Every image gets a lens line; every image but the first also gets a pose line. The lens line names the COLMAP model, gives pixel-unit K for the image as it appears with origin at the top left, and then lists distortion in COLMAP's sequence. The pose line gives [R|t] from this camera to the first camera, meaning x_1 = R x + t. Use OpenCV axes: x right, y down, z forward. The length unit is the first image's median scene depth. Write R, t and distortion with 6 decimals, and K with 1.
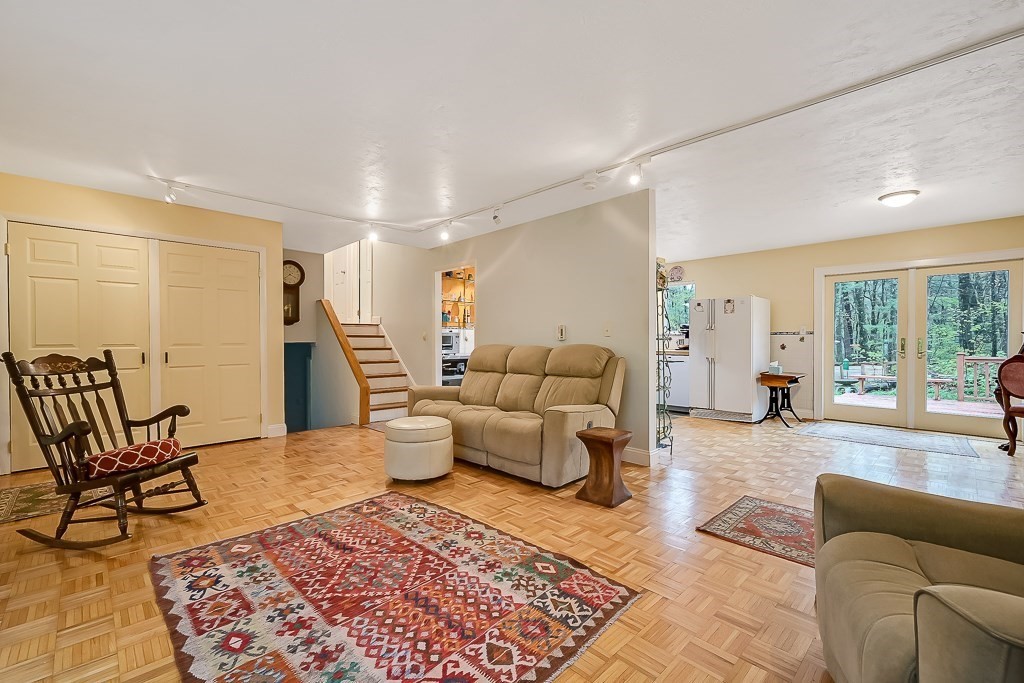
lens RADIAL K [[433.6, 0, 514.4], [0, 433.6, 341.0], [0, 0, 1]] dist [0.002423, 0.000055]
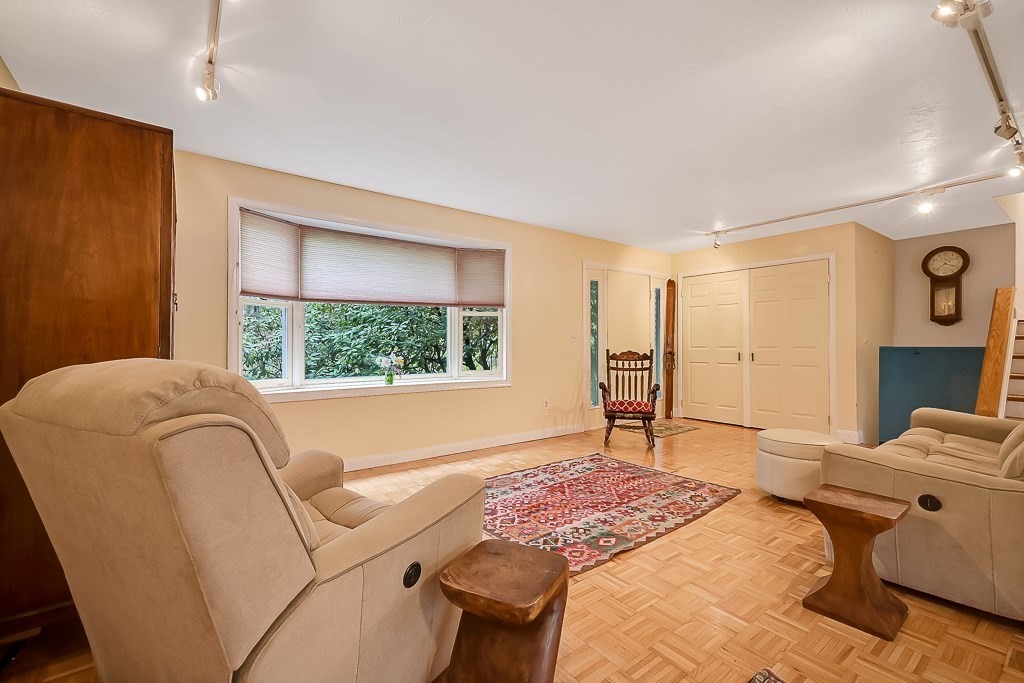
lens RADIAL K [[446.5, 0, 509.1], [0, 446.5, 341.6], [0, 0, 1]] dist [0.008658, -0.000004]
pose [[-0.131561, -0.006219, -0.991289, 0.991508], [-0.003938, 0.999976, -0.005751, 0.002261], [0.991300, 0.003147, -0.131582, 0.694812]]
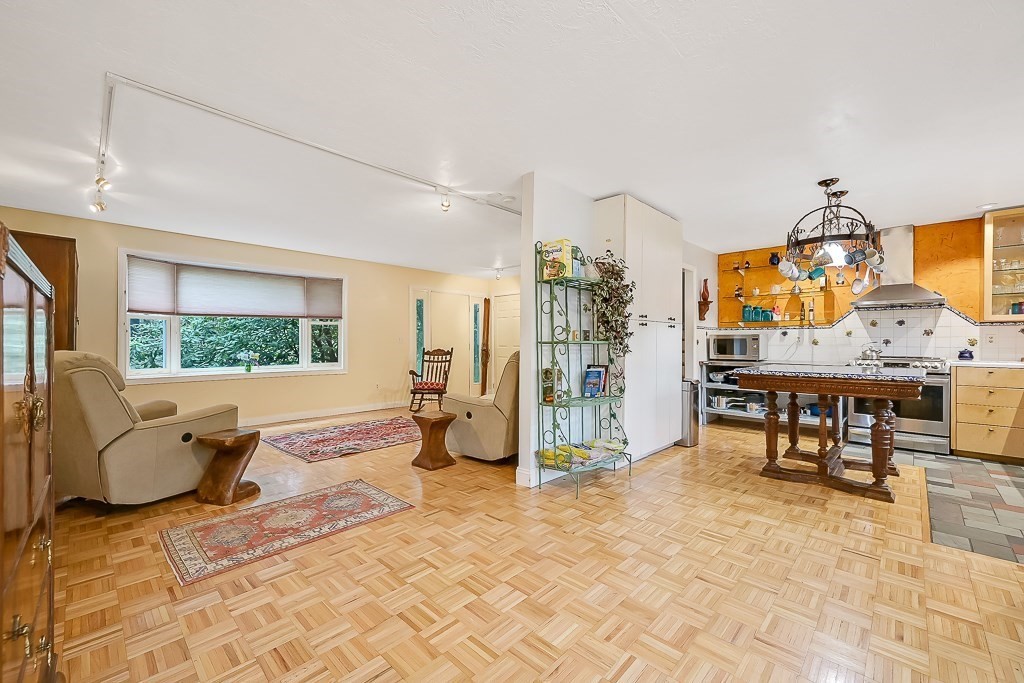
lens RADIAL K [[418.9, 0, 515.2], [0, 418.9, 342.2], [0, 0, 1]] dist [0.003819, 0.000115]
pose [[0.031857, -0.004475, -0.999482, 1.669159], [-0.002034, 0.999988, -0.004542, -0.001530], [0.999490, 0.002178, 0.031847, 1.360134]]
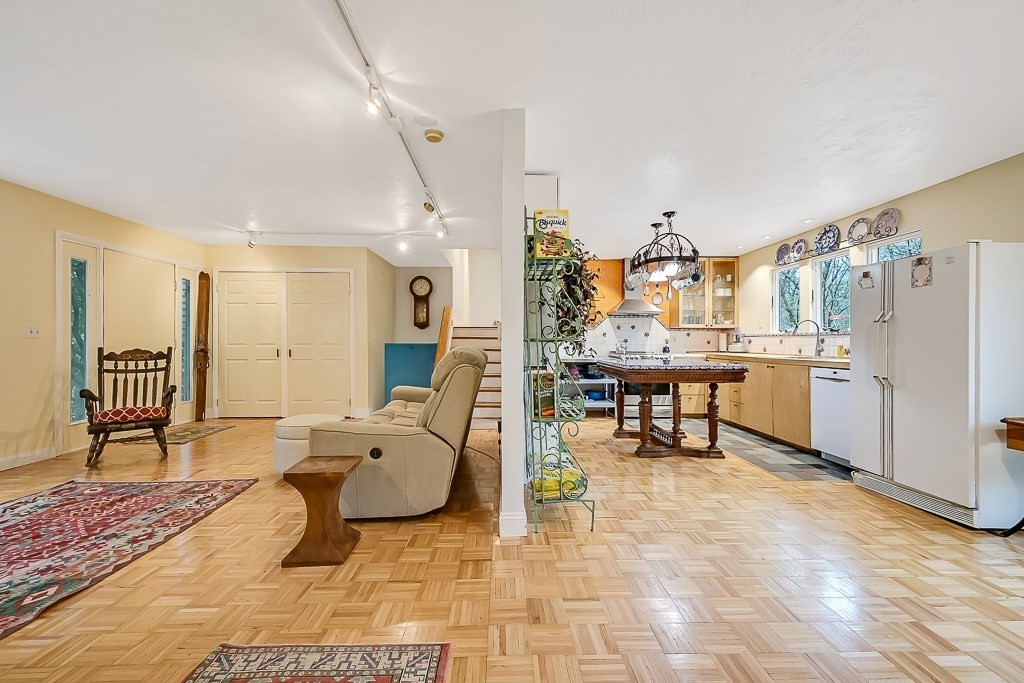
lens RADIAL K [[409.0, 0, 519.7], [0, 409.0, 339.9], [0, 0, 1]] dist [0.005841, 0.000275]
pose [[0.734393, -0.002162, -0.678721, 1.058146], [-0.004315, 0.999960, -0.007855, 0.002020], [0.678710, 0.008697, 0.734355, 0.803255]]
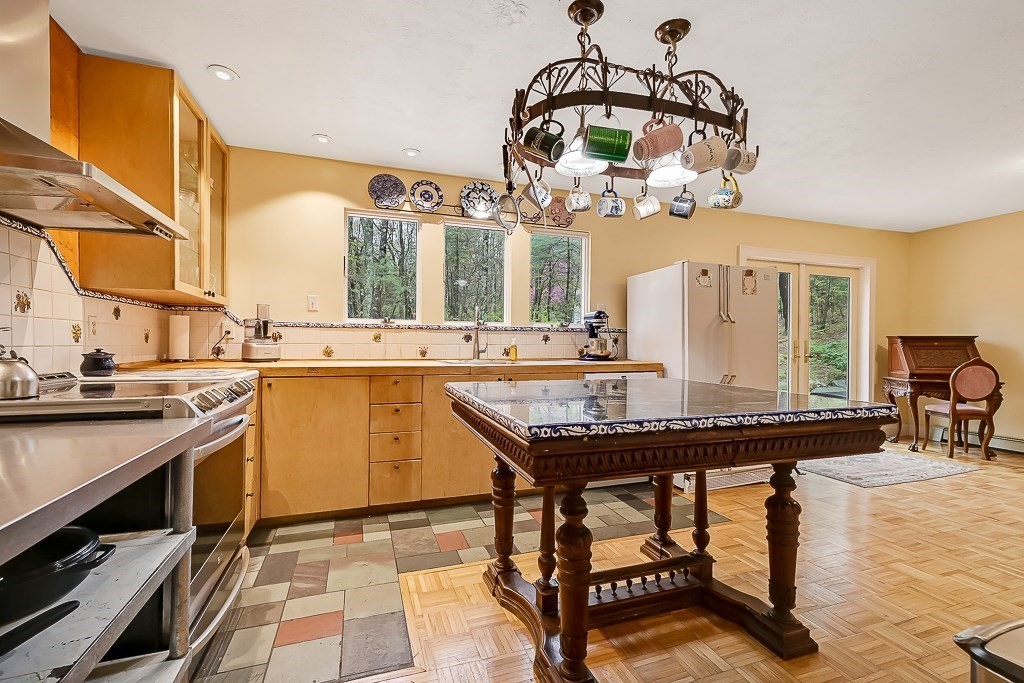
lens RADIAL K [[427.3, 0, 503.6], [0, 427.3, 343.3], [0, 0, 1]] dist [-0.011173, 0.000033]
pose [[0.451166, -0.000856, 0.892440, -0.319513], [-0.005082, 0.999981, 0.003529, -0.001434], [-0.892426, -0.006127, 0.451153, 2.293283]]
